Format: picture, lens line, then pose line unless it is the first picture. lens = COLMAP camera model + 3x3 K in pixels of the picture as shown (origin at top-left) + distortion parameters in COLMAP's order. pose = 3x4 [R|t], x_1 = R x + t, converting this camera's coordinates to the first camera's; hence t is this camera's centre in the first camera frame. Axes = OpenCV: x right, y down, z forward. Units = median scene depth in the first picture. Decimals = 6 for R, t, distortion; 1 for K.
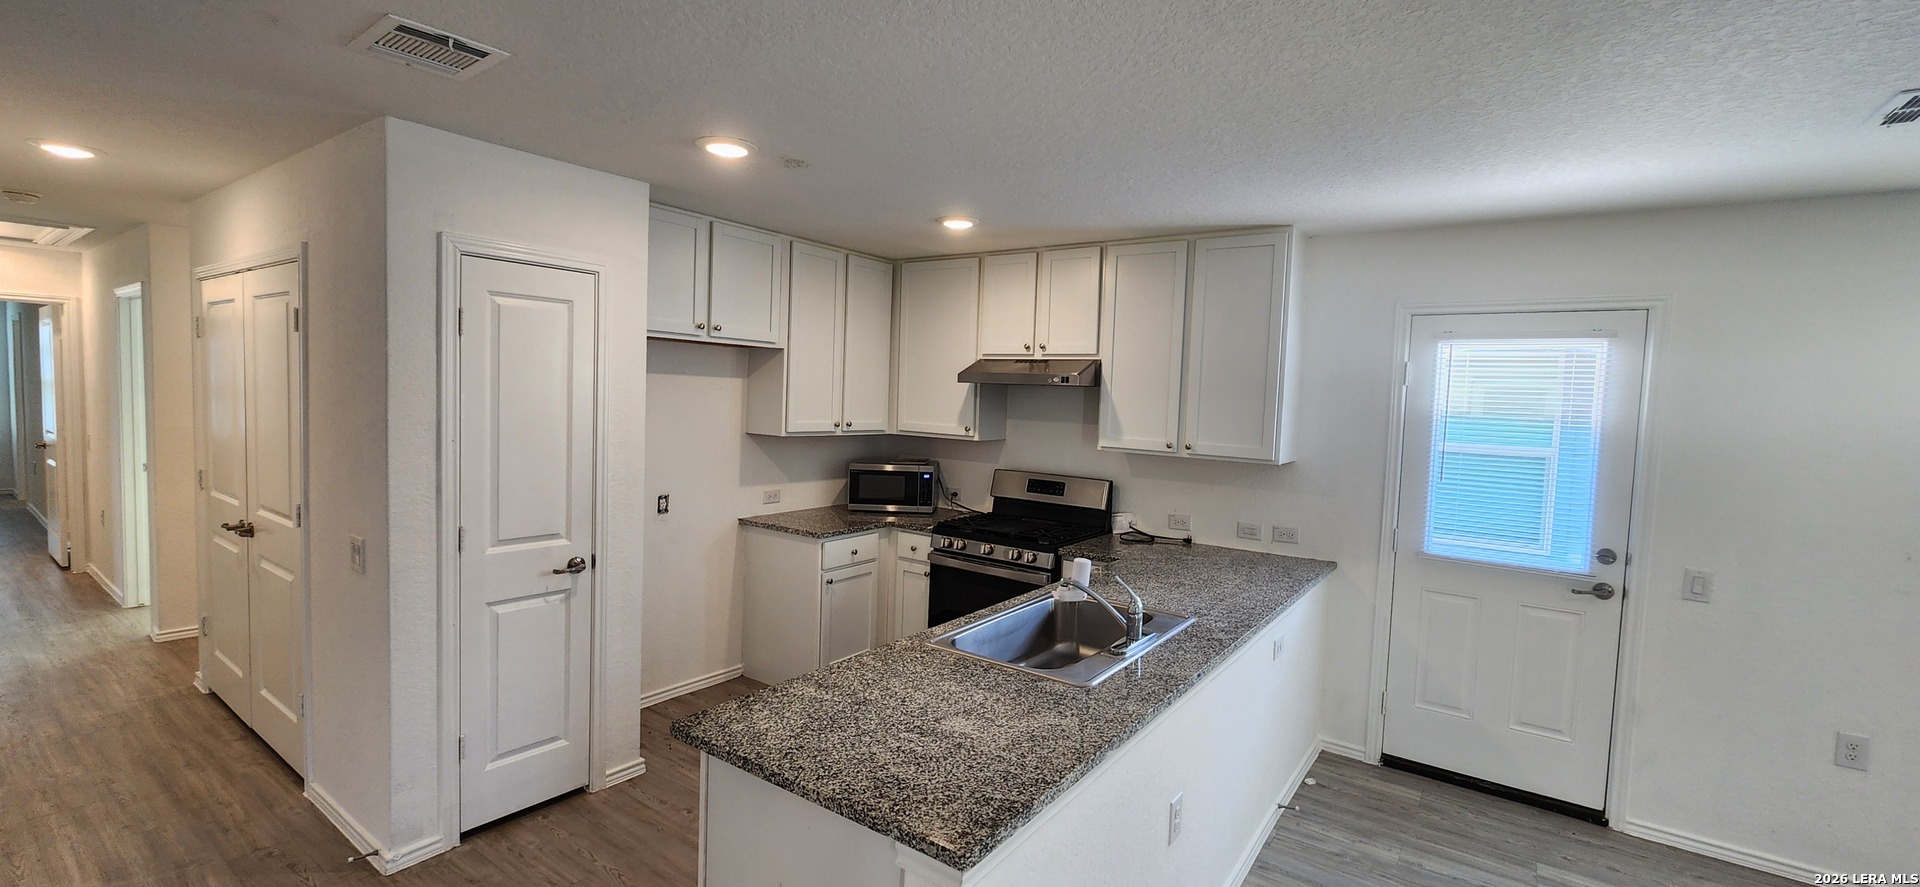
lens RADIAL K [[783.0, 0, 979.5], [0, 783.0, 442.8], [0, 0, 1]] dist [-0.001799, -0.000905]
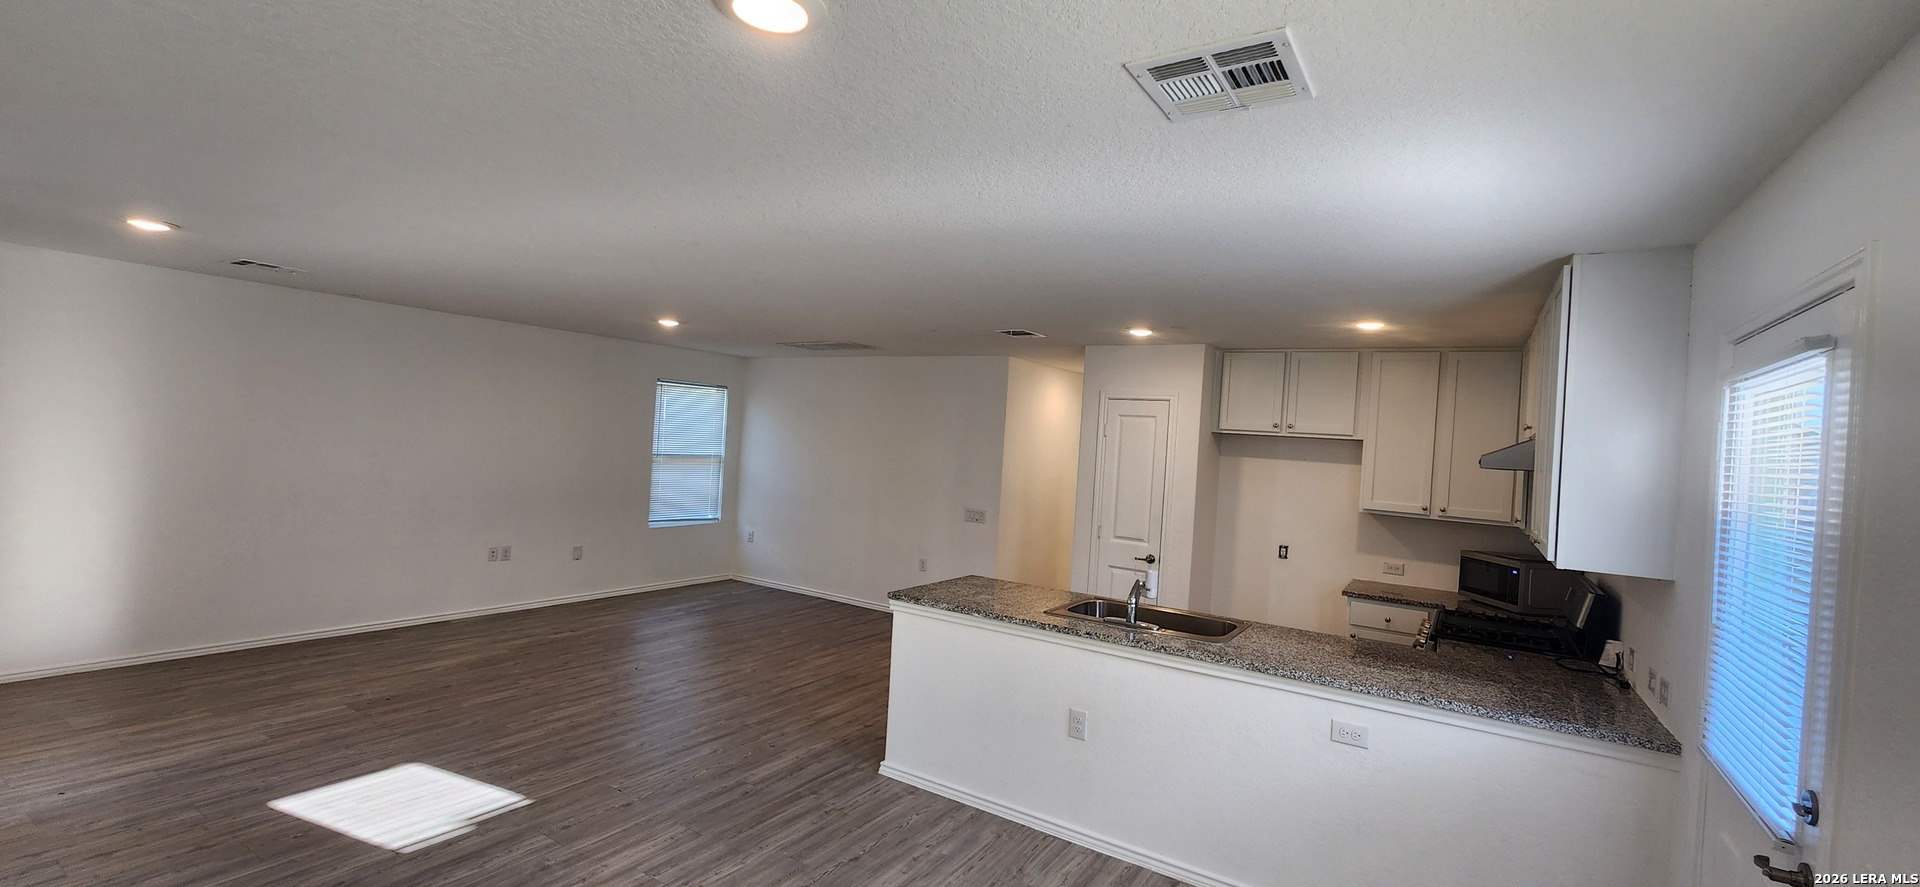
lens RADIAL K [[783.0, 0, 966.7], [0, 783.0, 445.8], [0, 0, 1]] dist [-0.001799, -0.000905]
pose [[0.044926, -0.027541, -0.998611, 0.988281], [-0.122682, 0.991901, -0.032875, 0.005419], [0.991429, 0.123989, 0.041183, 0.356230]]
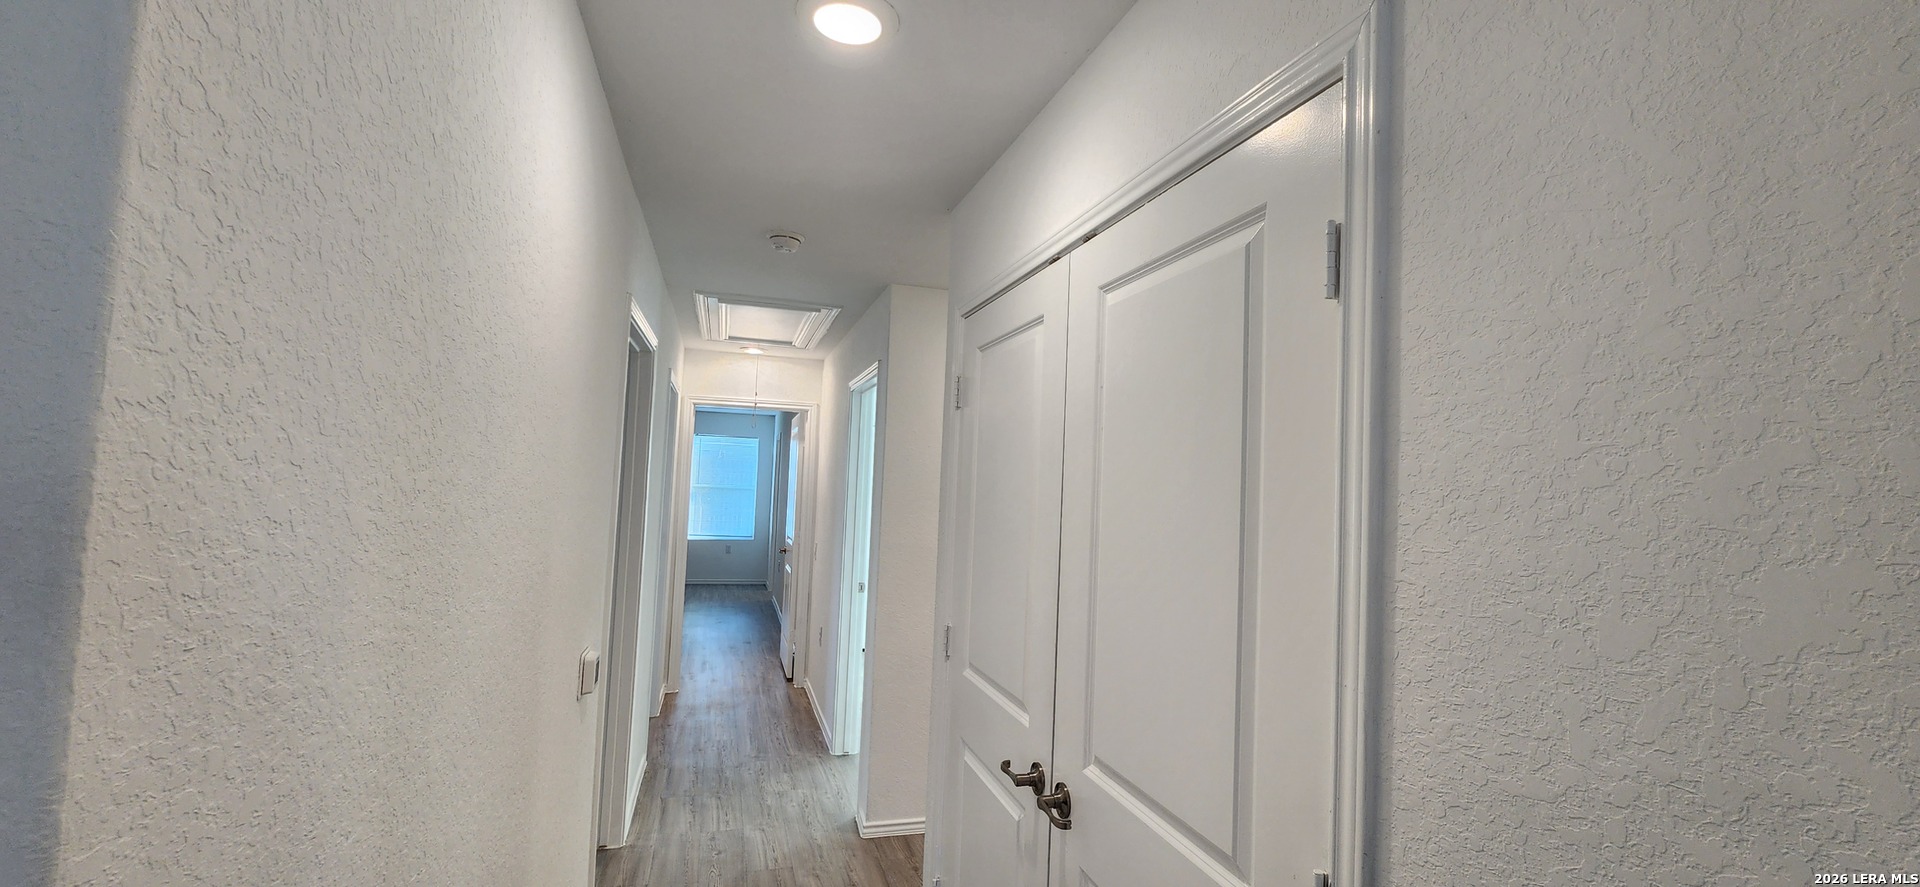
lens RADIAL K [[783.0, 0, 975.3], [0, 783.0, 447.5], [0, 0, 1]] dist [-0.001799, -0.000905]
pose [[0.799309, -0.034882, -0.599907, -0.601952], [-0.047903, 0.991438, -0.121473, -0.029404], [0.599008, 0.125832, 0.790795, 0.508066]]
